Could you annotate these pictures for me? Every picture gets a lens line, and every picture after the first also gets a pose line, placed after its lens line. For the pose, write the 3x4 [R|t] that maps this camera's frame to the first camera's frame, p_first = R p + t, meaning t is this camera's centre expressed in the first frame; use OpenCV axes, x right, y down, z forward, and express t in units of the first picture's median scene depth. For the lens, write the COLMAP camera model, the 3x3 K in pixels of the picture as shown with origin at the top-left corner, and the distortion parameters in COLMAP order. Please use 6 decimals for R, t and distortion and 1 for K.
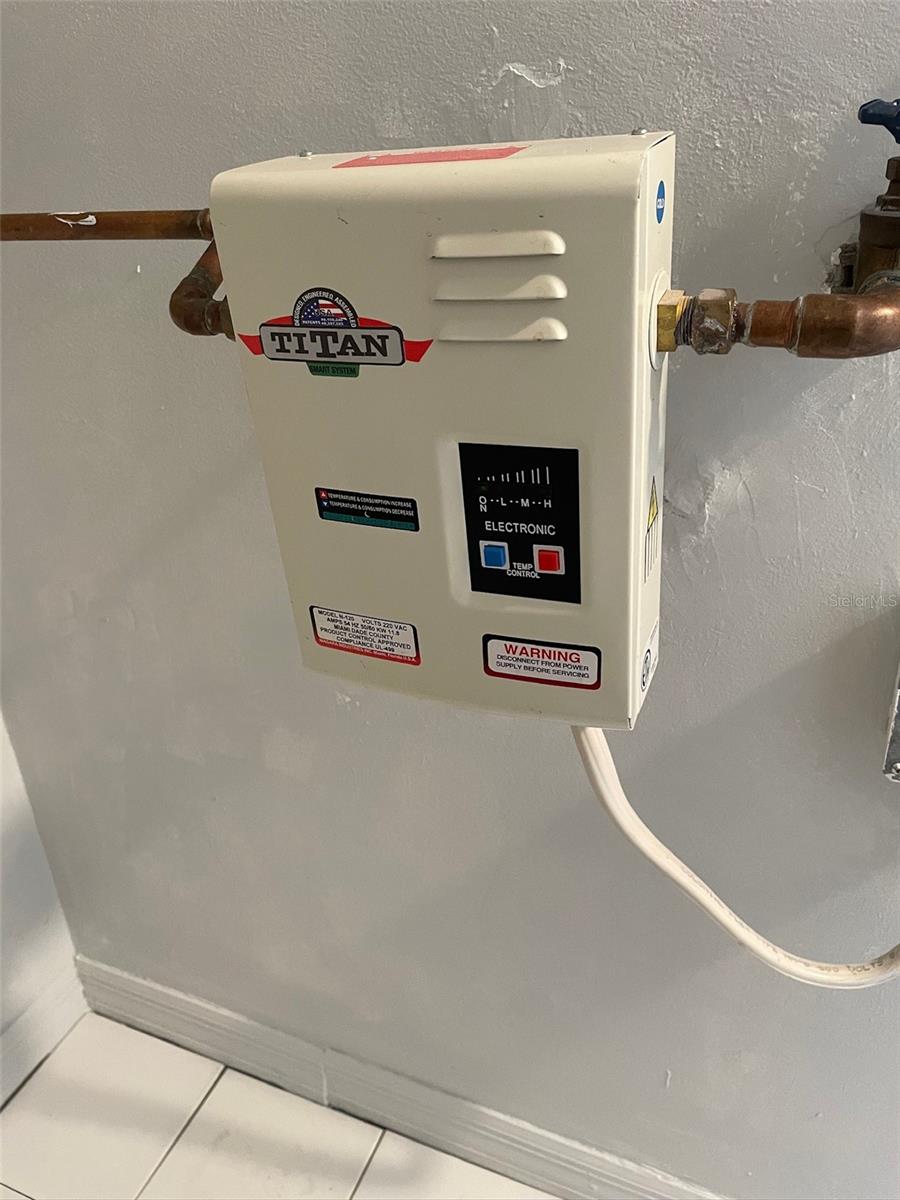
lens RADIAL K [[918.4, 0, 450.4], [0, 918.4, 601.2], [0, 0, 1]] dist [0.002647, -0.004351]
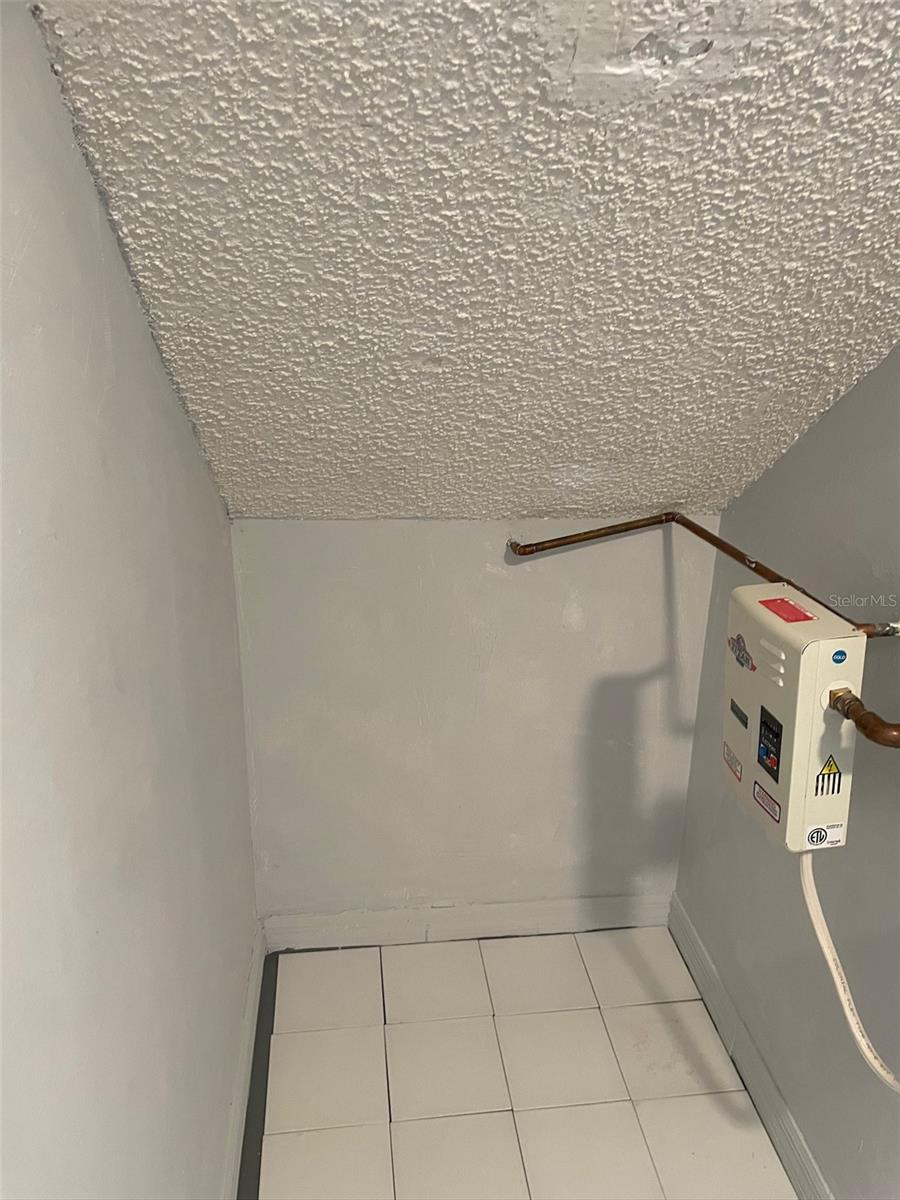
lens RADIAL K [[918.4, 0, 449.7], [0, 918.4, 598.7], [0, 0, 1]] dist [0.002647, -0.004351]
pose [[0.488965, 0.341809, -0.802546, 0.673673], [-0.423954, 0.897181, 0.123813, -0.167085], [0.762349, 0.279702, 0.583602, -0.561008]]
